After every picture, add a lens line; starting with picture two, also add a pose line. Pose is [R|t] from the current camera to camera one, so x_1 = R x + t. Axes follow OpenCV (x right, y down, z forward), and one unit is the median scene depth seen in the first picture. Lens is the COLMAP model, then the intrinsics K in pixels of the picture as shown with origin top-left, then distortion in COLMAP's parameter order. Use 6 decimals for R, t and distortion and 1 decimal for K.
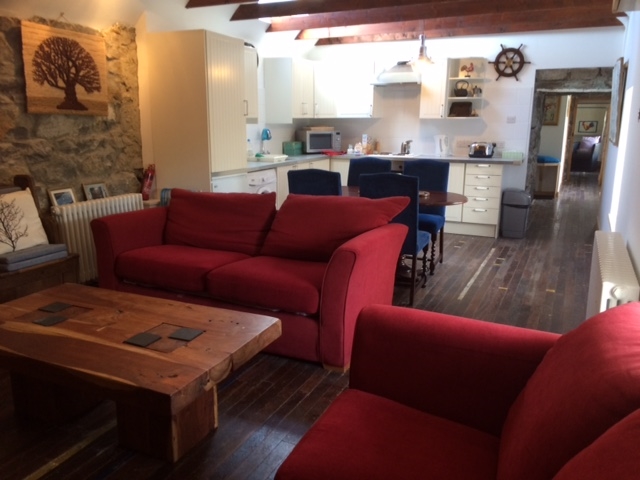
lens RADIAL K [[549.7, 0, 317.8], [0, 549.7, 239.6], [0, 0, 1]] dist [0.066814, -0.056233]
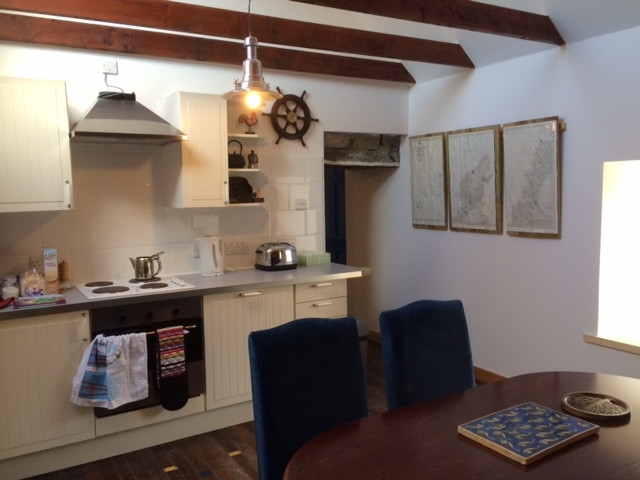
lens RADIAL K [[549.7, 0, 319.7], [0, 549.7, 243.2], [0, 0, 1]] dist [0.066814, -0.056233]
pose [[0.570621, -0.094213, 0.815791, -0.161920], [0.205545, 0.978163, -0.030808, -0.153281], [-0.795074, 0.185262, 0.577526, 0.640786]]
